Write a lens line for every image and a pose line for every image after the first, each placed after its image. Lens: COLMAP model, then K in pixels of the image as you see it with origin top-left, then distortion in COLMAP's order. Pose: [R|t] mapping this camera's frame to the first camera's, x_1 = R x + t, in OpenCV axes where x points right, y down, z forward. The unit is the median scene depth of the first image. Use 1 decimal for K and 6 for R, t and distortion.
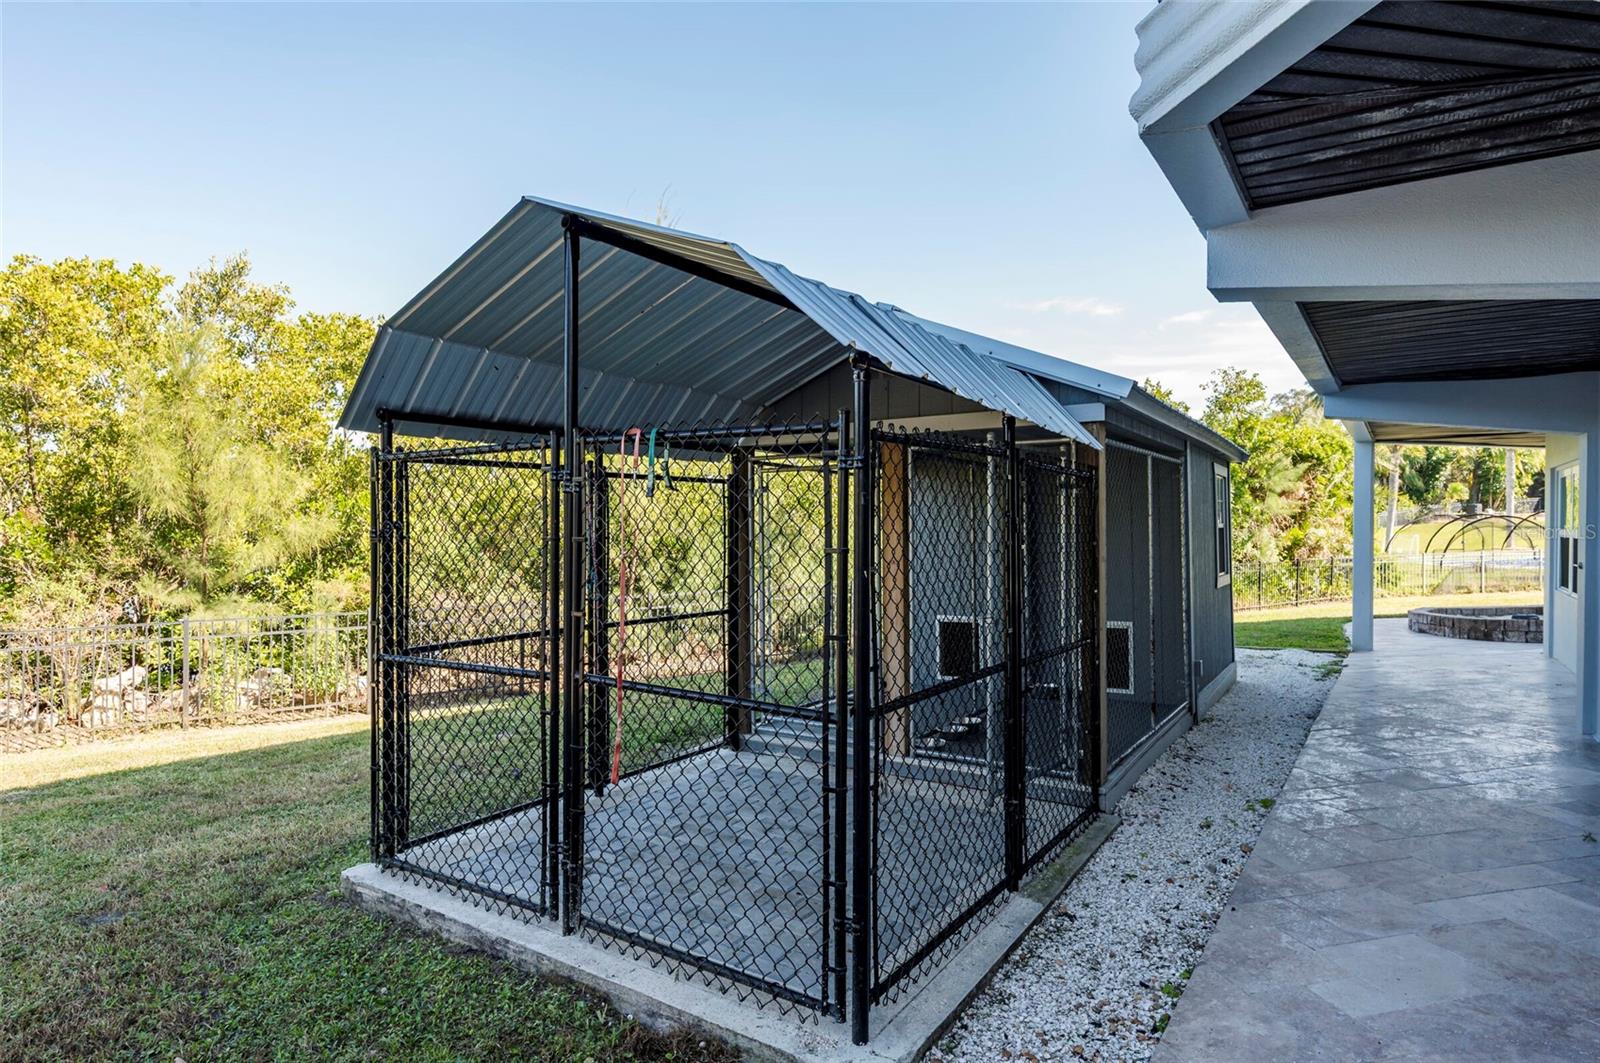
lens RADIAL K [[880.9, 0, 800.0], [0, 880.9, 531.5], [0, 0, 1]] dist [0.000259, -0.000039]
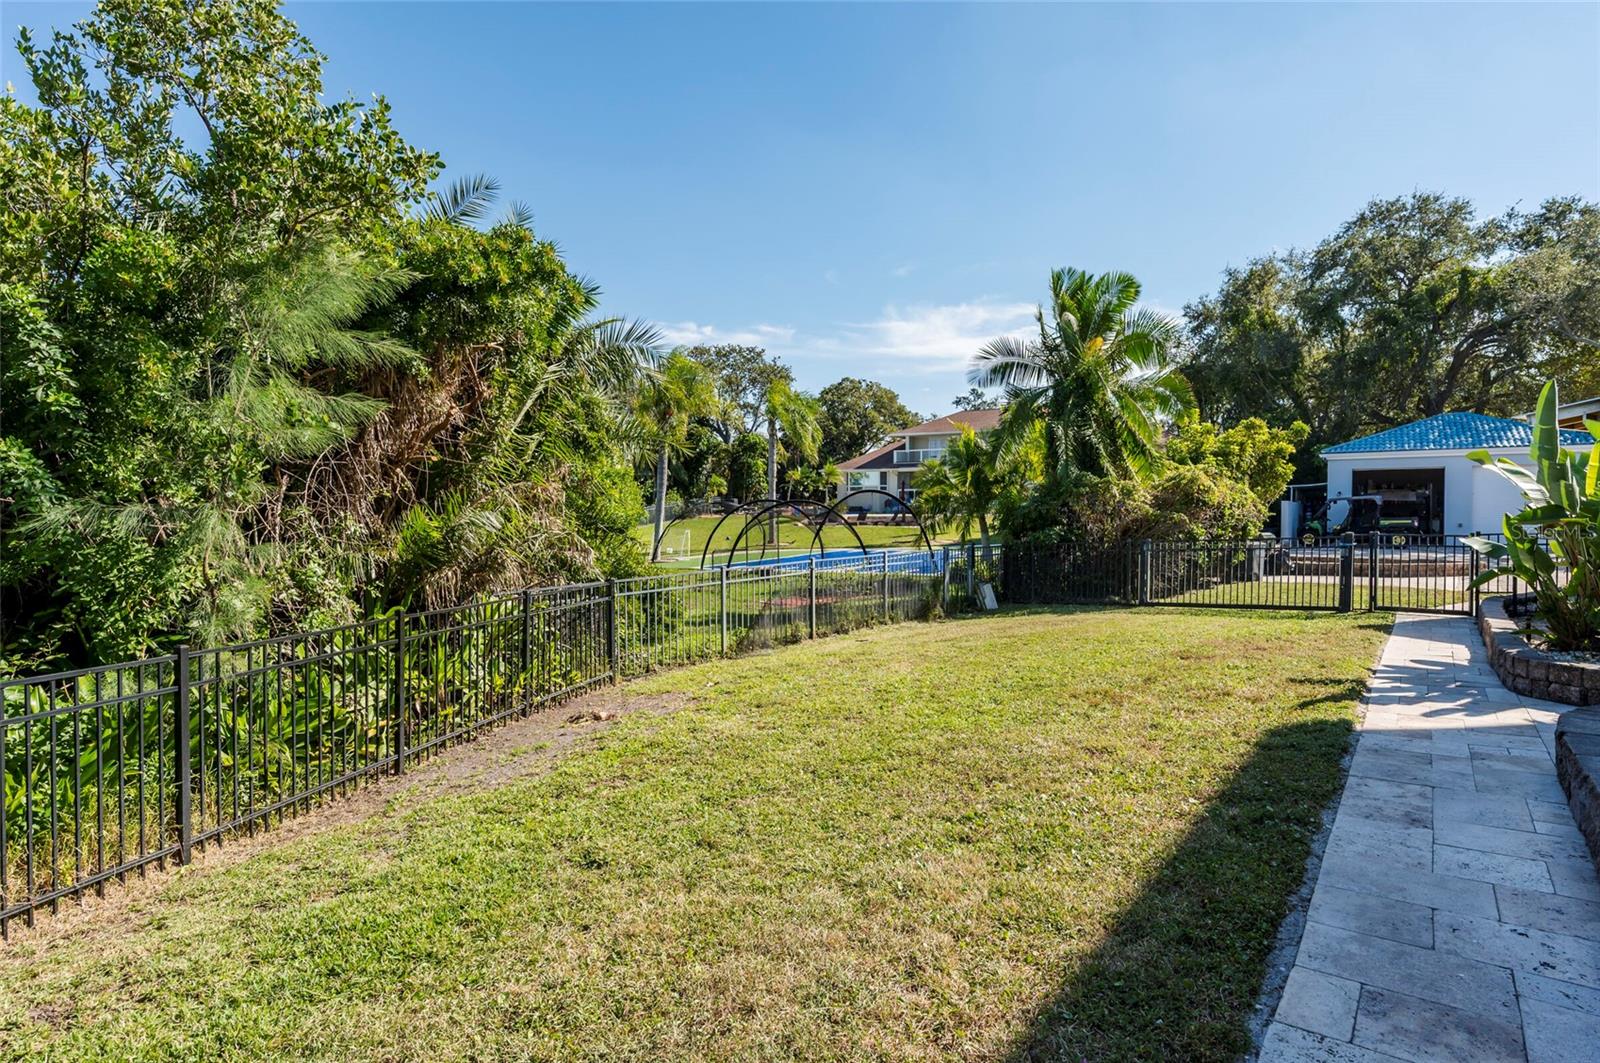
lens RADIAL K [[829.4, 0, 800.0], [0, 829.4, 531.5], [0, 0, 1]] dist [0.000165, -0.000003]
pose [[0.725844, -0.007535, 0.687819, 0.331119], [0.005870, 0.999971, 0.004760, 0.002631], [-0.687835, 0.000582, 0.725867, 0.495855]]
